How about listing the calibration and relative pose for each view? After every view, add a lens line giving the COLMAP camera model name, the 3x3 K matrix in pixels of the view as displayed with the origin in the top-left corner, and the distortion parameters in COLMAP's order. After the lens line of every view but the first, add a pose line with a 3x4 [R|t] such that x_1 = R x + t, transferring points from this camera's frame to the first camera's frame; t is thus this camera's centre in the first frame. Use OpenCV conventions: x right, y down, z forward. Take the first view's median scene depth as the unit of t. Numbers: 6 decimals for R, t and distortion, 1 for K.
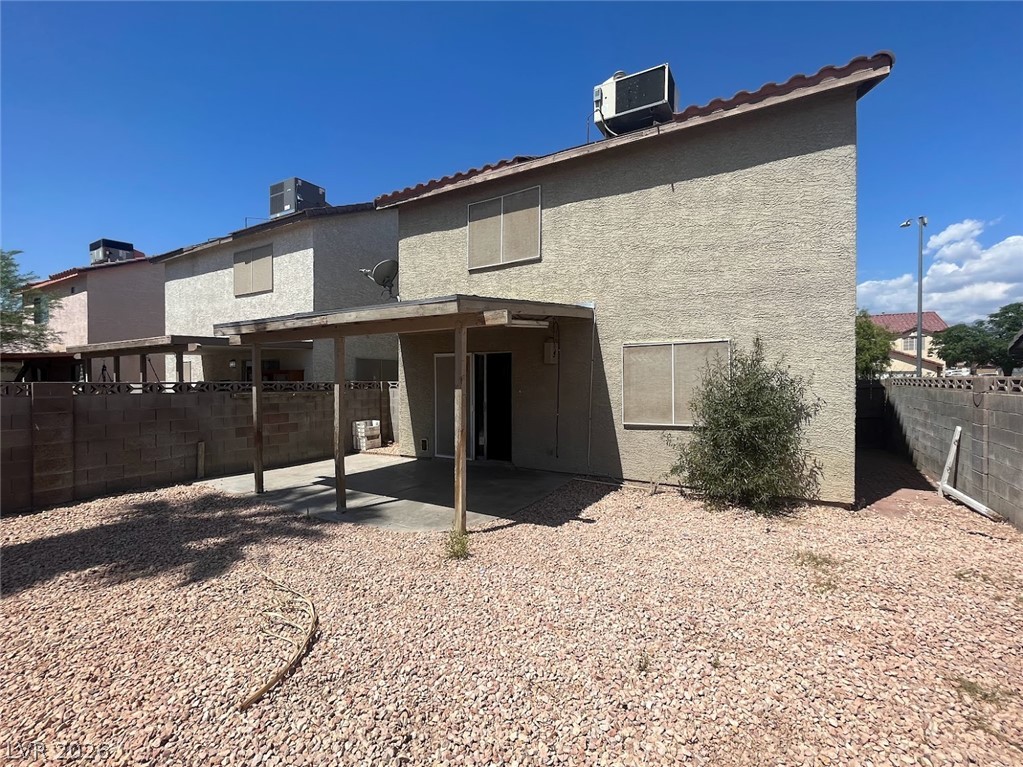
lens RADIAL K [[463.4, 0, 509.3], [0, 463.4, 385.9], [0, 0, 1]] dist [-0.006118, -0.000455]
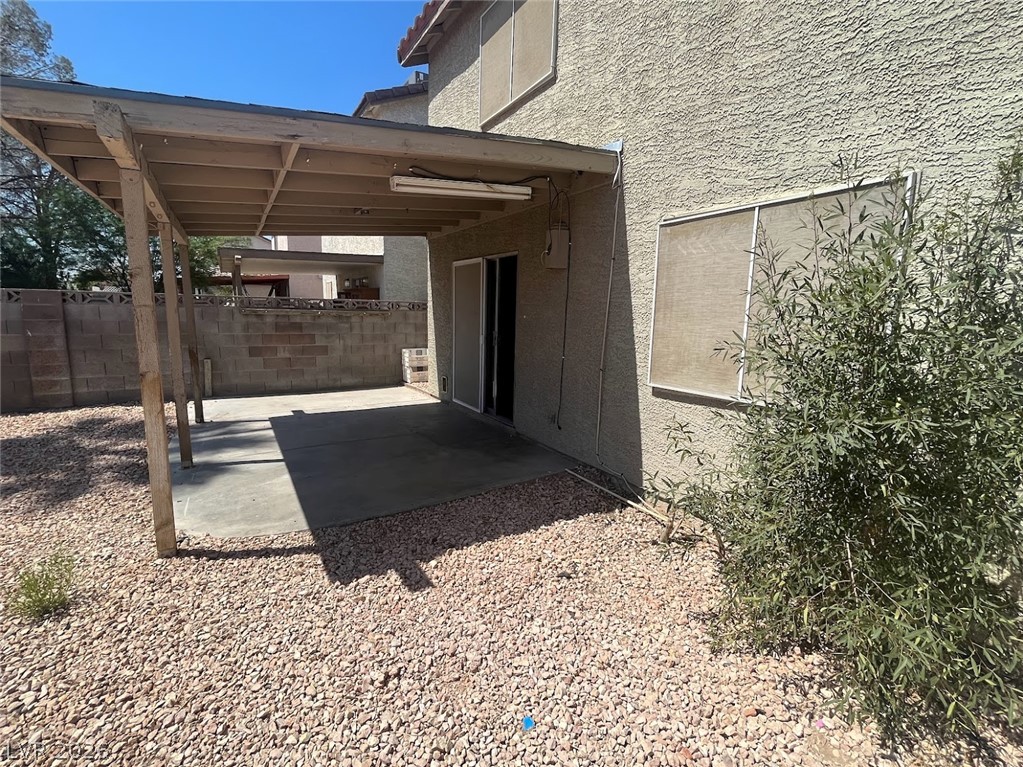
lens RADIAL K [[463.4, 0, 513.2], [0, 463.4, 382.9], [0, 0, 1]] dist [-0.006118, -0.000455]
pose [[0.881973, 0.098008, -0.460997, 0.354433], [-0.032204, 0.988385, 0.148519, 0.009732], [0.470199, -0.116144, 0.874885, 0.502778]]
